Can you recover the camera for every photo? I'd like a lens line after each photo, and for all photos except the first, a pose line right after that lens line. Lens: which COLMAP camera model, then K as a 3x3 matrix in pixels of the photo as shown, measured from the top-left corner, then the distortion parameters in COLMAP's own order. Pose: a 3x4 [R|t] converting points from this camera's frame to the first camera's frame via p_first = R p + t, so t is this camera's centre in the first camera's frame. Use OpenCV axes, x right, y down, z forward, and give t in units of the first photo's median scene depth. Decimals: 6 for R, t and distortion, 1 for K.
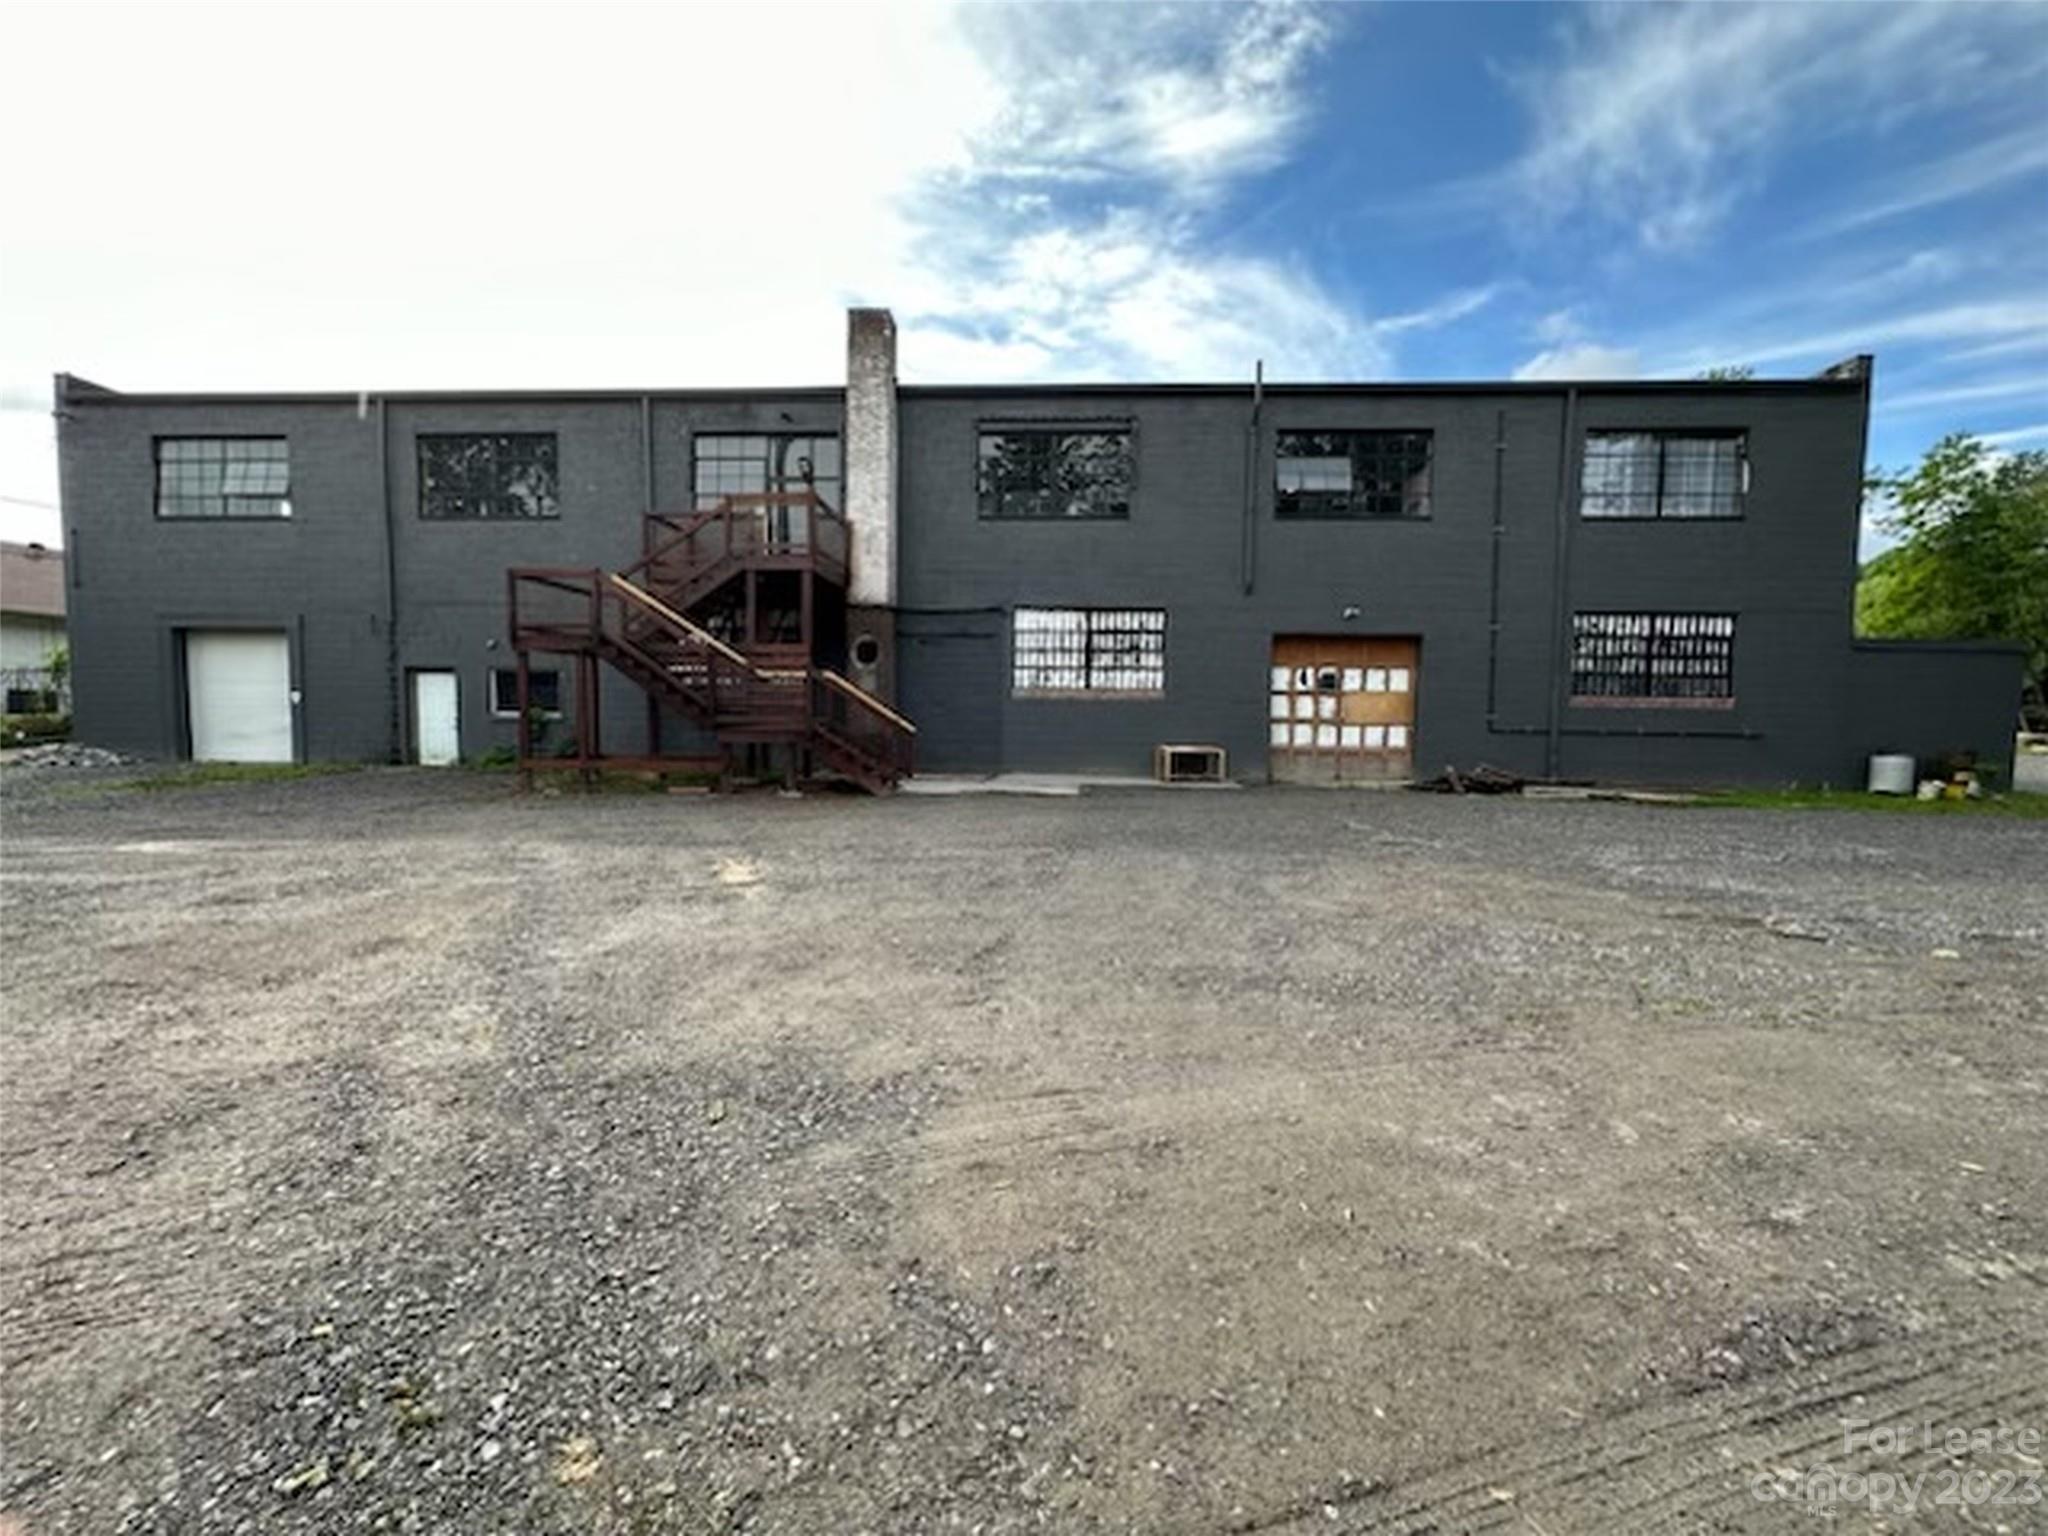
lens RADIAL K [[819.6, 0, 1025.9], [0, 819.6, 760.8], [0, 0, 1]] dist [0.002039, 0.000016]
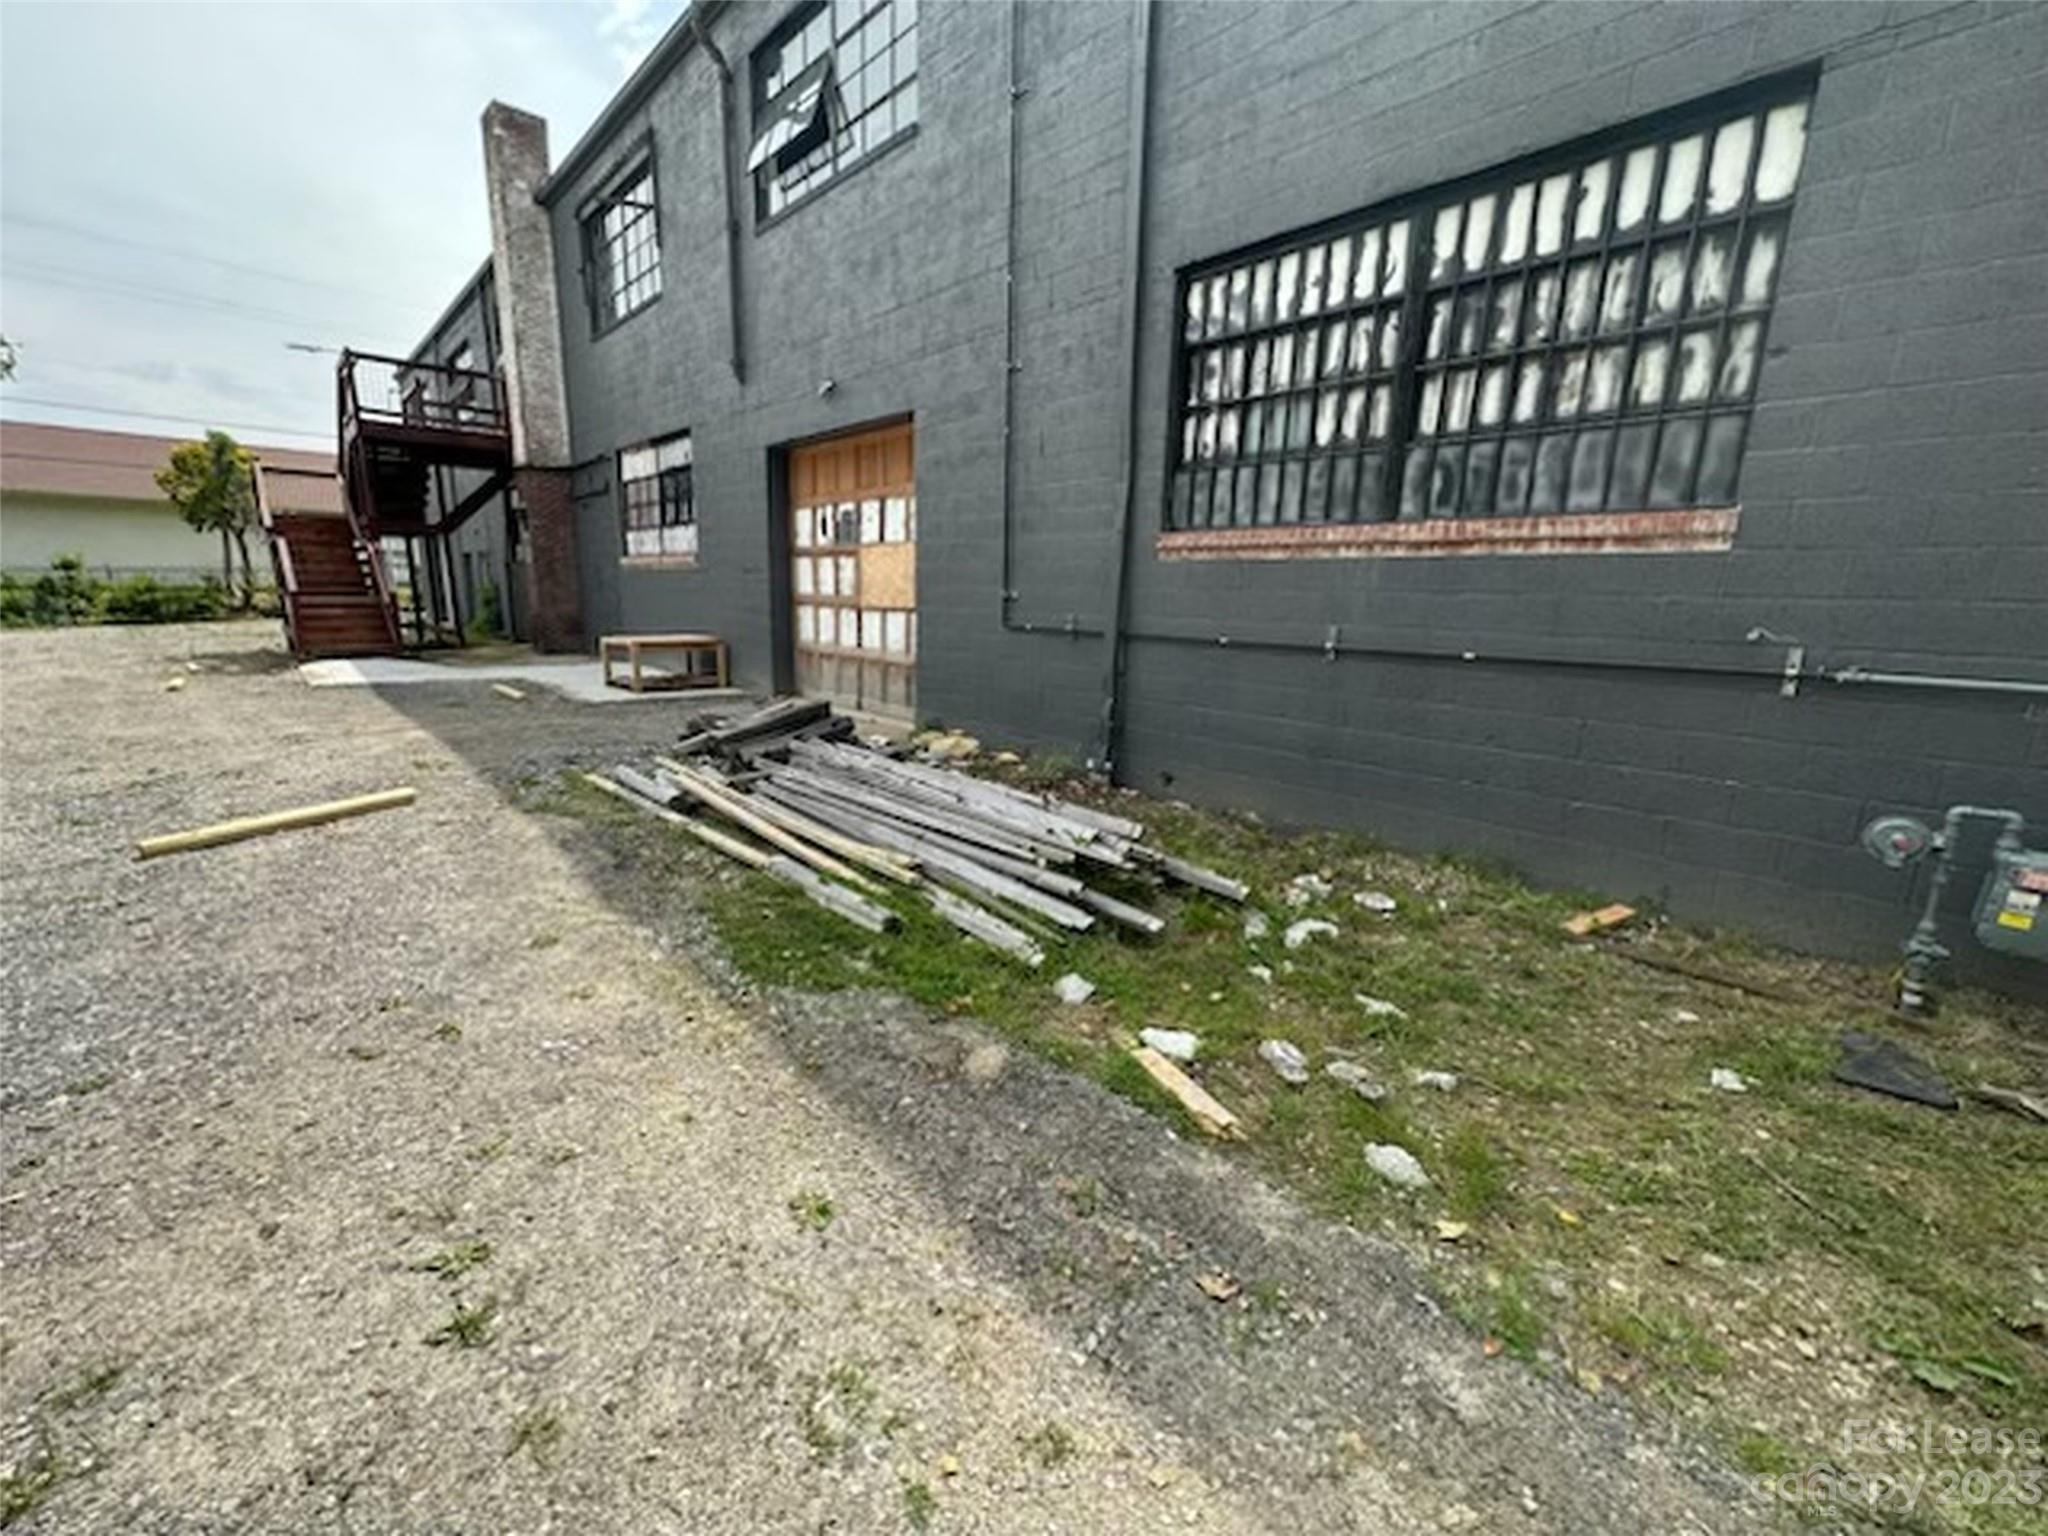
lens RADIAL K [[819.6, 0, 1021.9], [0, 819.6, 774.7], [0, 0, 1]] dist [0.002039, 0.000016]
pose [[0.716748, 0.152595, -0.680431, 0.875640], [-0.062291, 0.985873, 0.155479, -0.027490], [0.694544, -0.069055, 0.716128, 0.698590]]
